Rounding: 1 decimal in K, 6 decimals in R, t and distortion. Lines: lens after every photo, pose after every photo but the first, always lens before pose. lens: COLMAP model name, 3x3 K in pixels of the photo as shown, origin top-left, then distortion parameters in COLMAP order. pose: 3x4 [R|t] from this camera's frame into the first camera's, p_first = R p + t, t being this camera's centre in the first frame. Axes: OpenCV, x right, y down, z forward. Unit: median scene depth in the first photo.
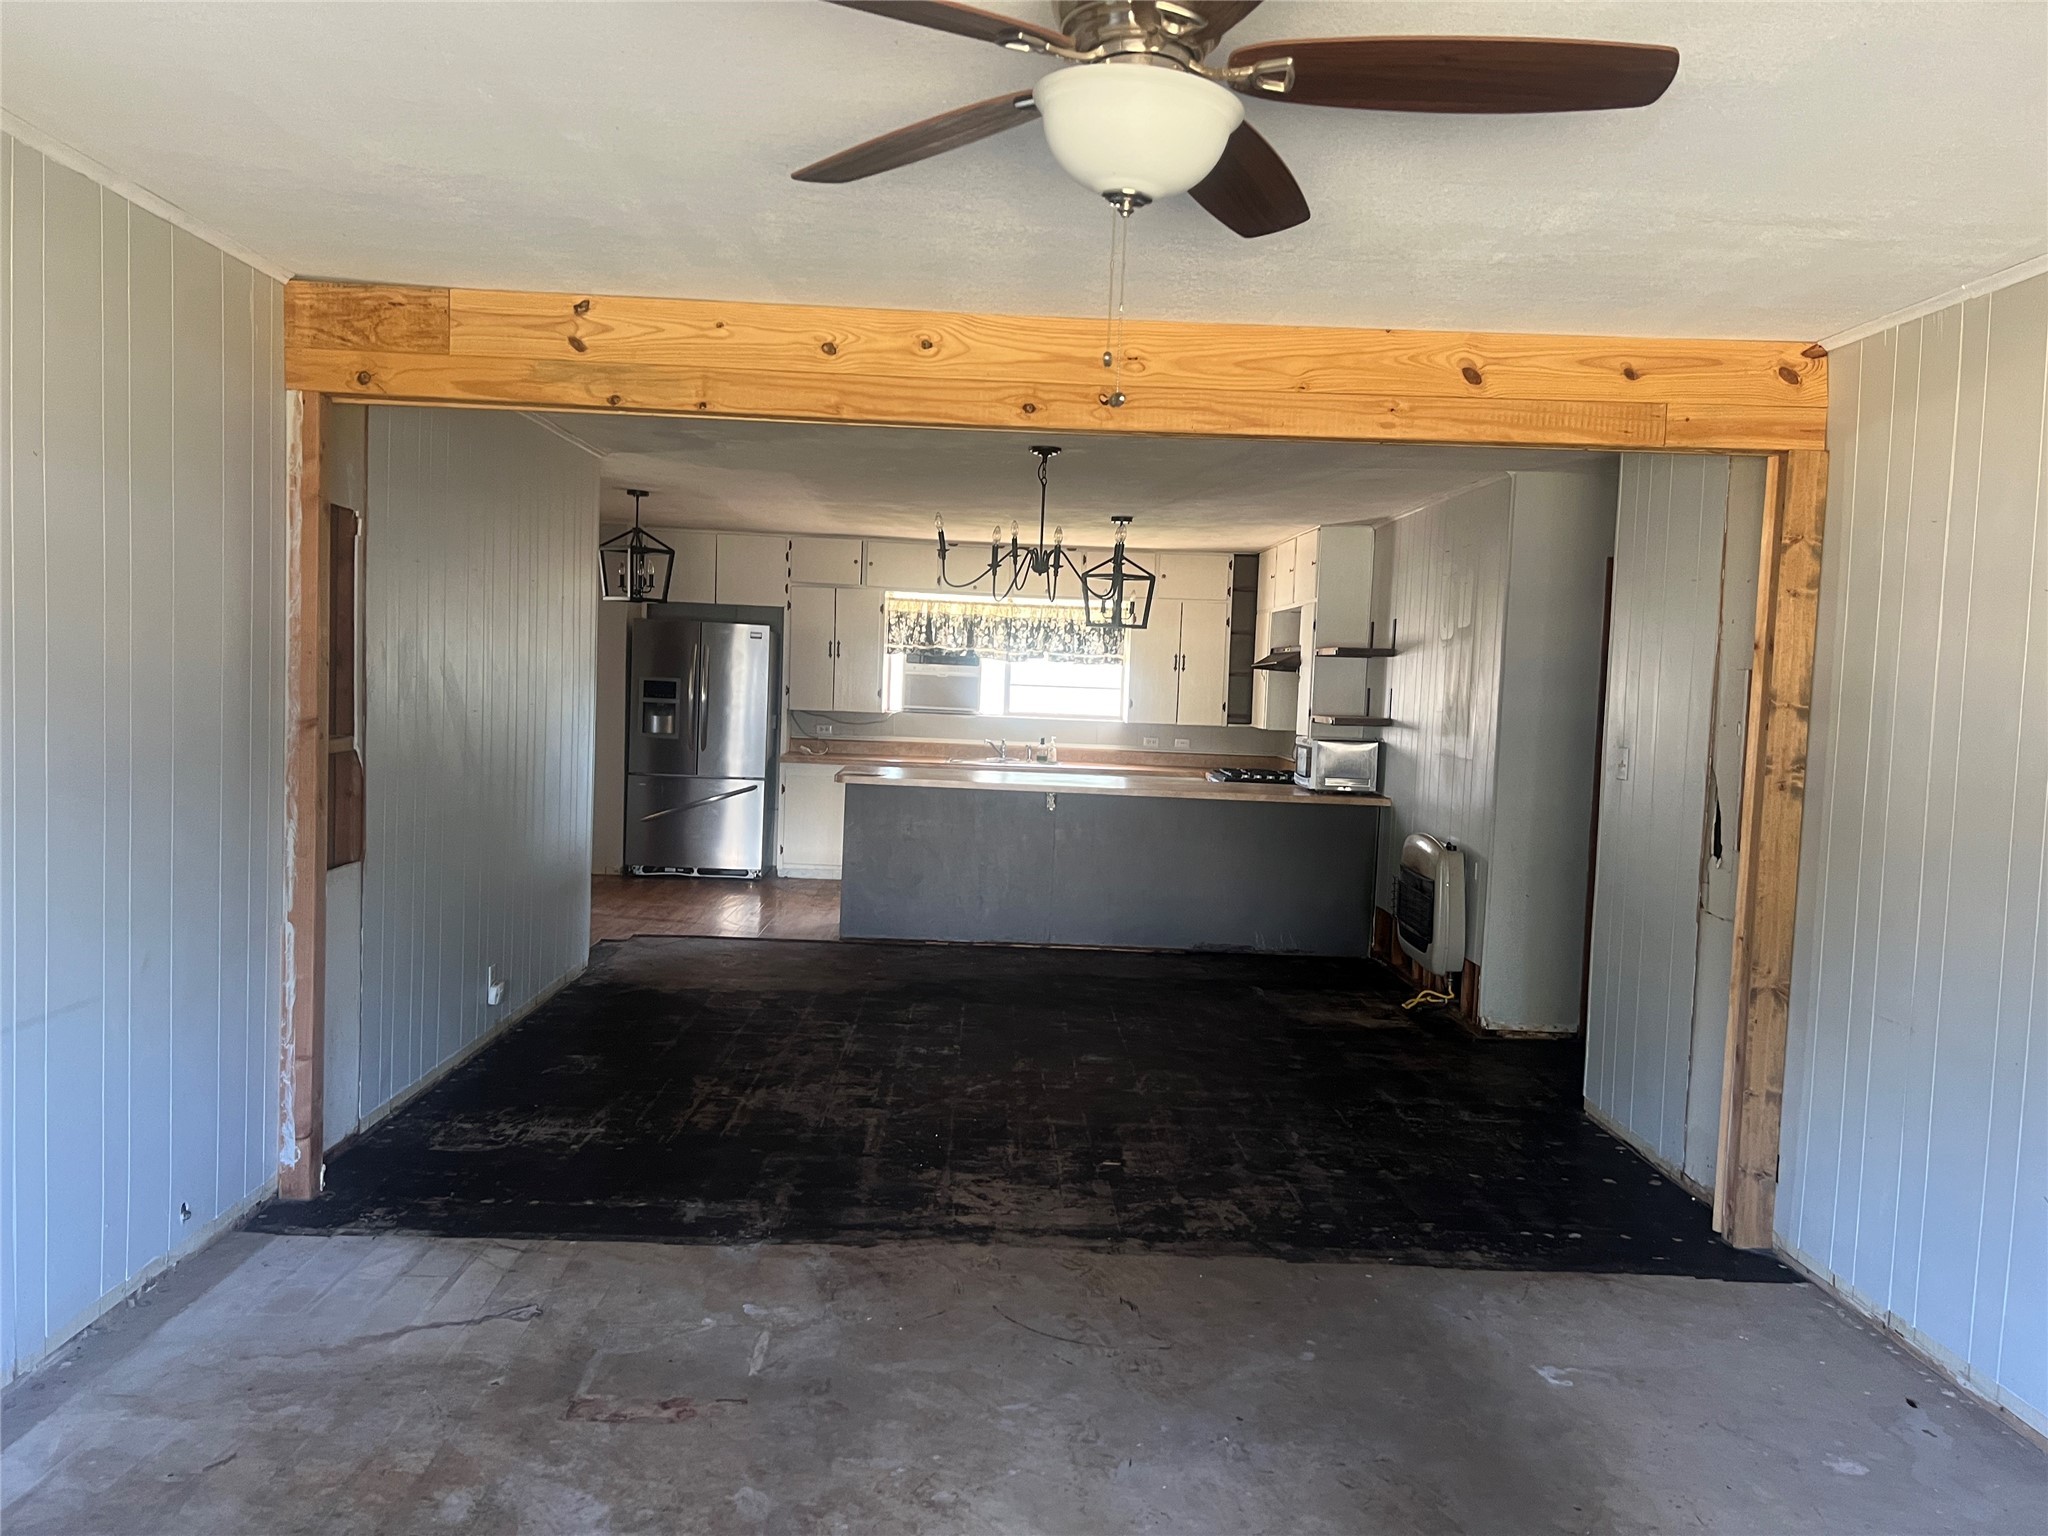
lens RADIAL K [[1482.9, 0, 1028.1], [0, 1482.9, 781.2], [0, 0, 1]] dist [0.001232, -0.058215]
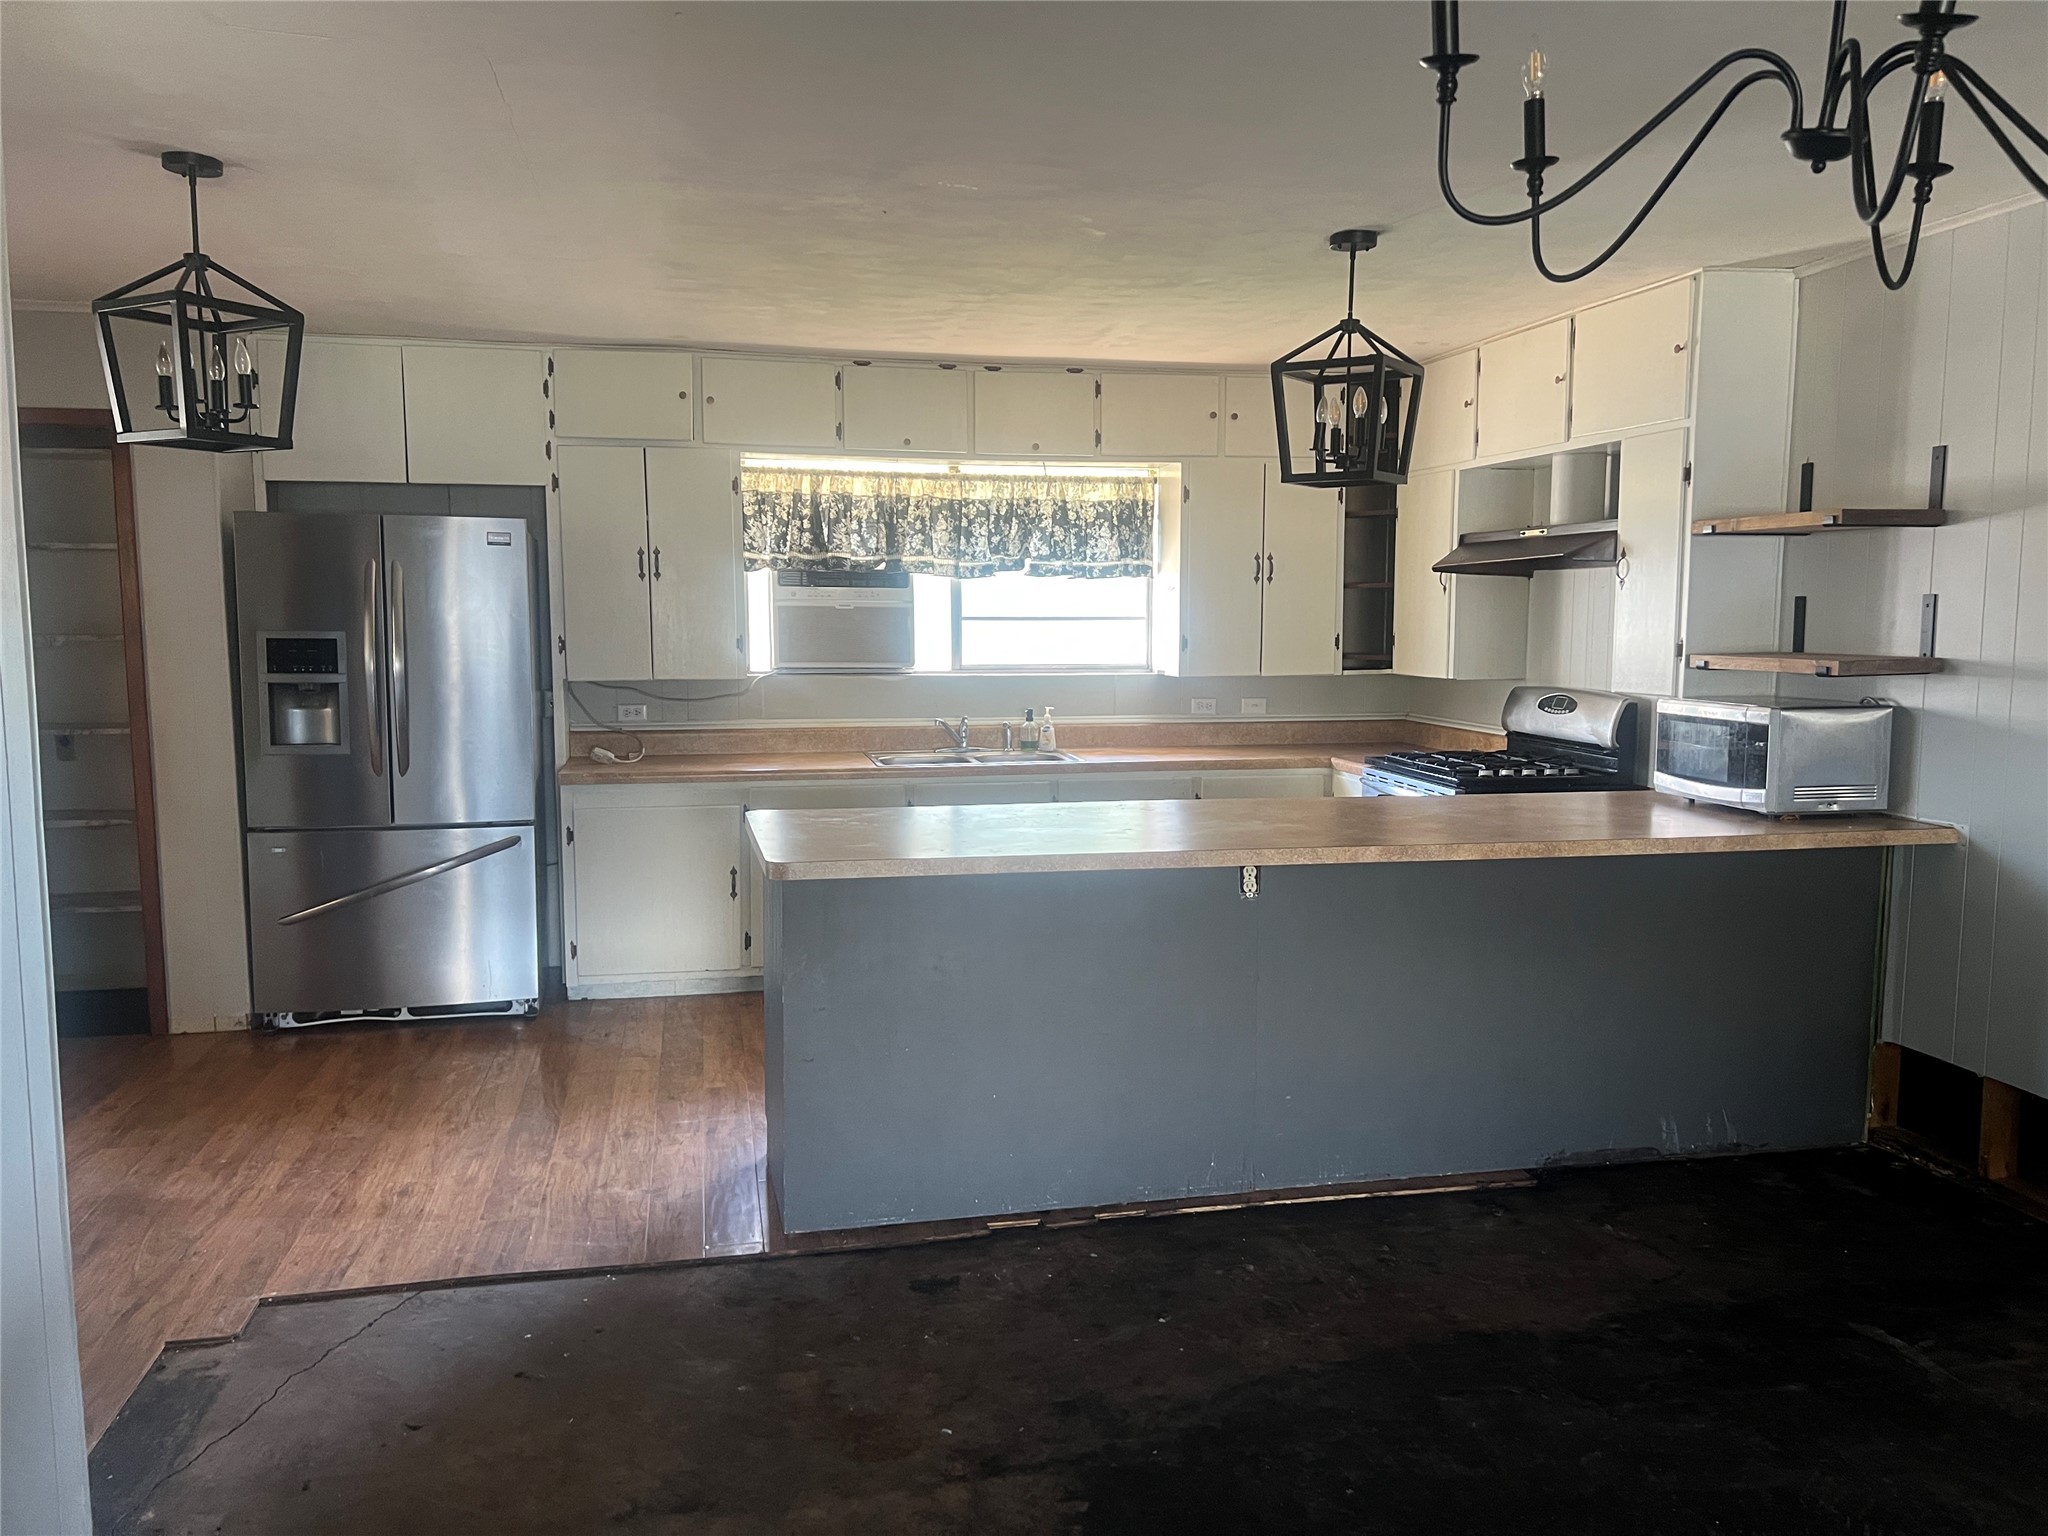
lens RADIAL K [[1482.9, 0, 1028.1], [0, 1482.9, 781.2], [0, 0, 1]] dist [0.001232, -0.058215]
pose [[0.980910, -0.058975, 0.185306, -0.099643], [0.050331, 0.997429, 0.051016, -0.031386], [-0.187838, -0.040715, 0.981356, 0.445986]]
